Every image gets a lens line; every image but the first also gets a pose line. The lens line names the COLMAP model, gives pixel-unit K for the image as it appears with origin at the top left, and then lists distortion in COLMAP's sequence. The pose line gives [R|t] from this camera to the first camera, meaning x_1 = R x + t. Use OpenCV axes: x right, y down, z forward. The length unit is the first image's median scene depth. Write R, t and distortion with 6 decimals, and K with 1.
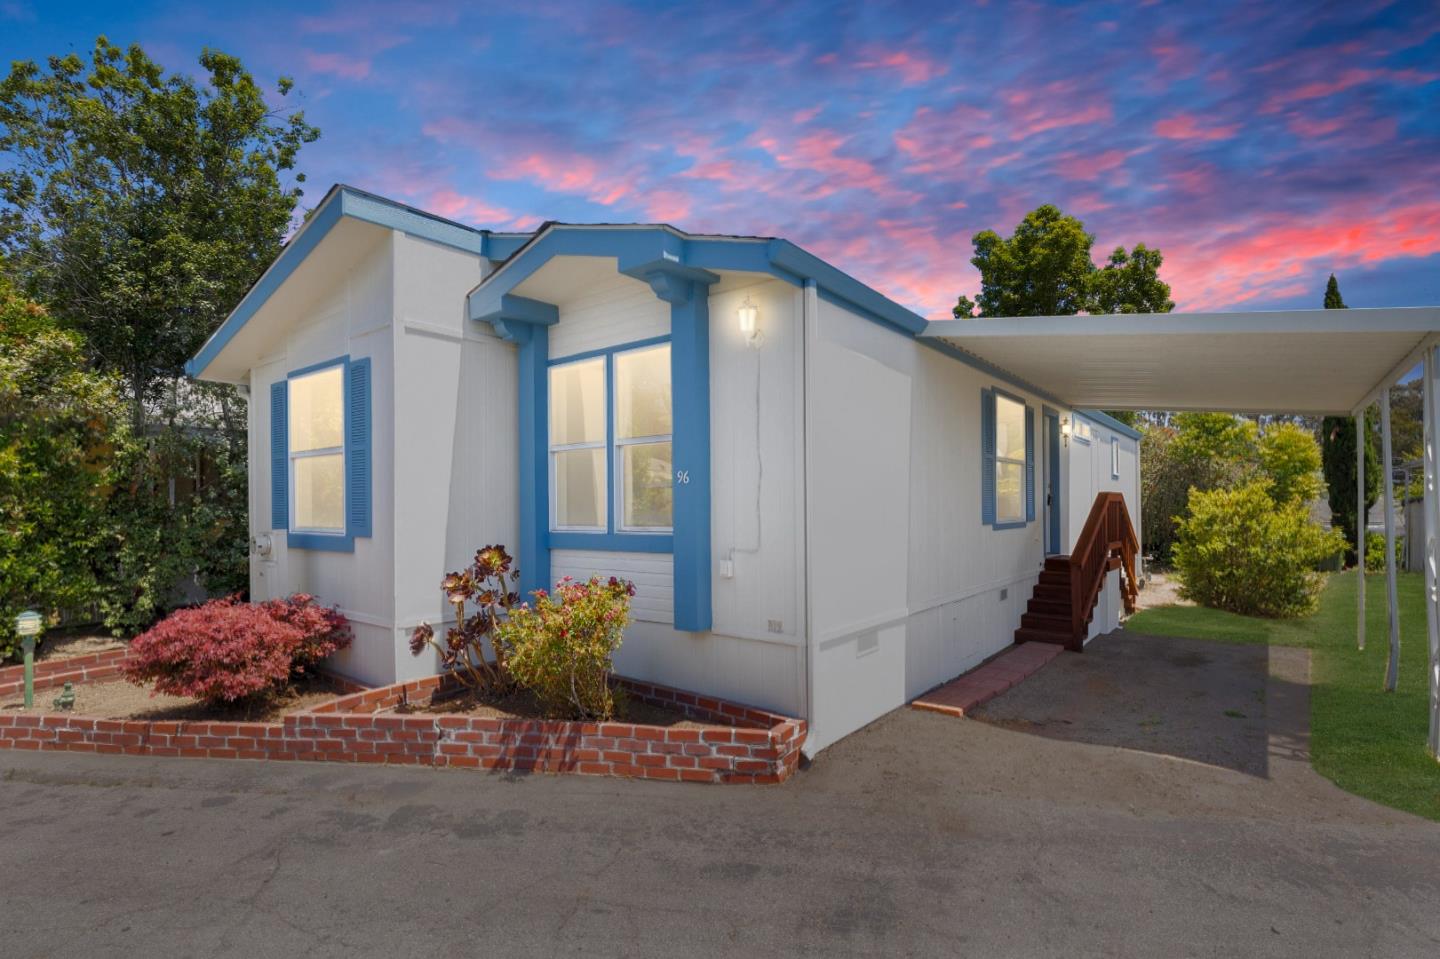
lens RADIAL K [[706.3, 0, 724.4], [0, 706.3, 501.3], [0, 0, 1]] dist [-0.001101, 0.001157]
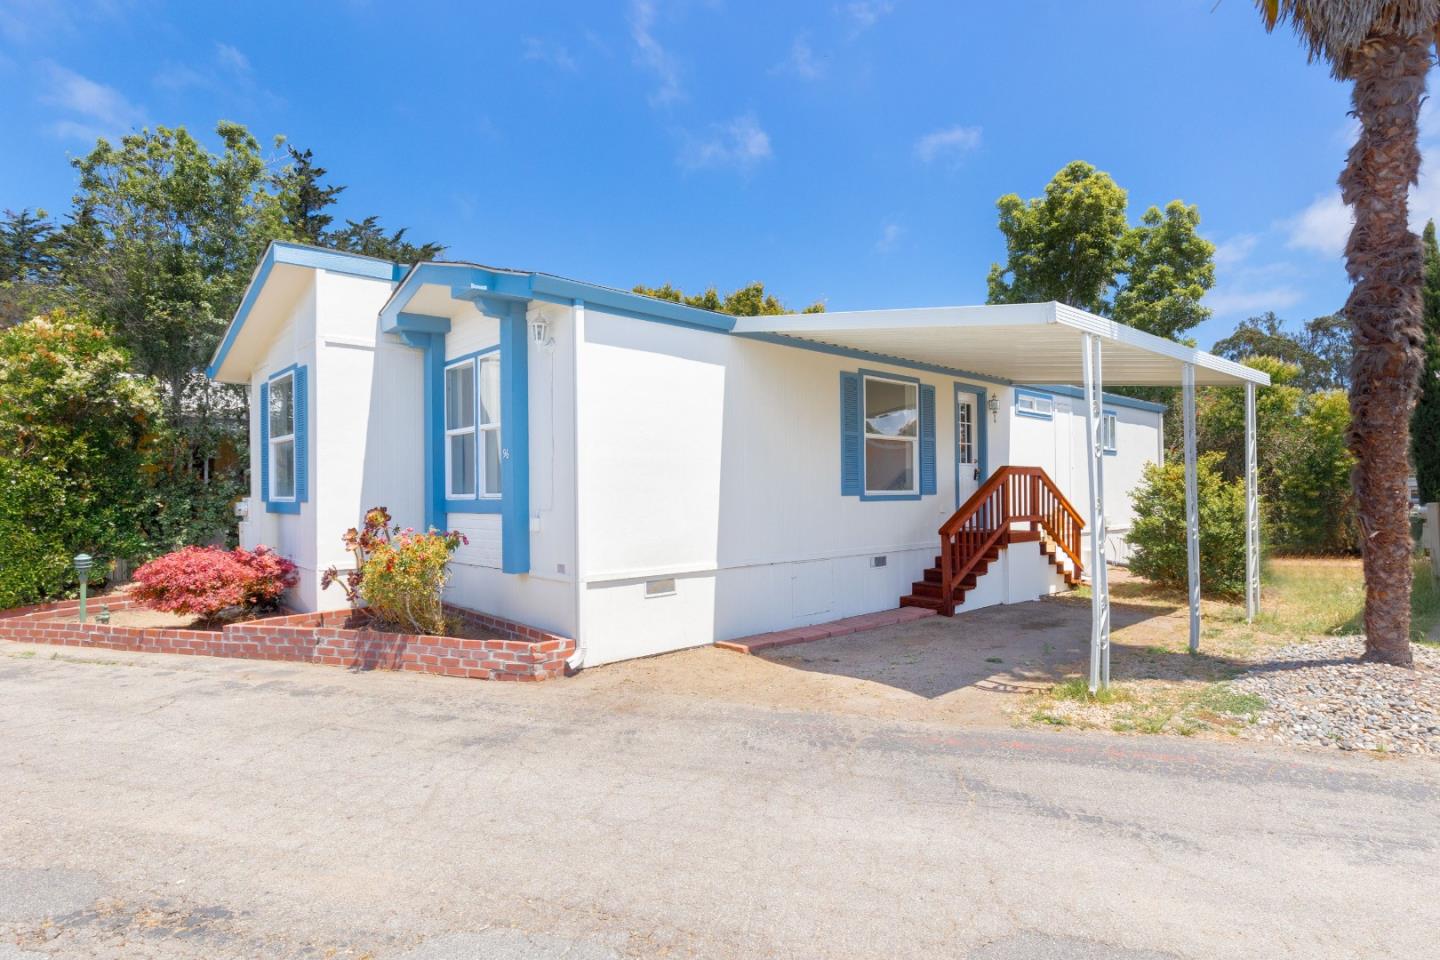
lens RADIAL K [[774.3, 0, 718.6], [0, 774.3, 481.8], [0, 0, 1]] dist [0.000630, -0.000622]
pose [[0.985673, -0.002950, -0.168641, 0.478007], [0.002443, 0.999992, -0.003209, 0.019220], [0.168649, 0.002751, 0.985672, -0.277695]]
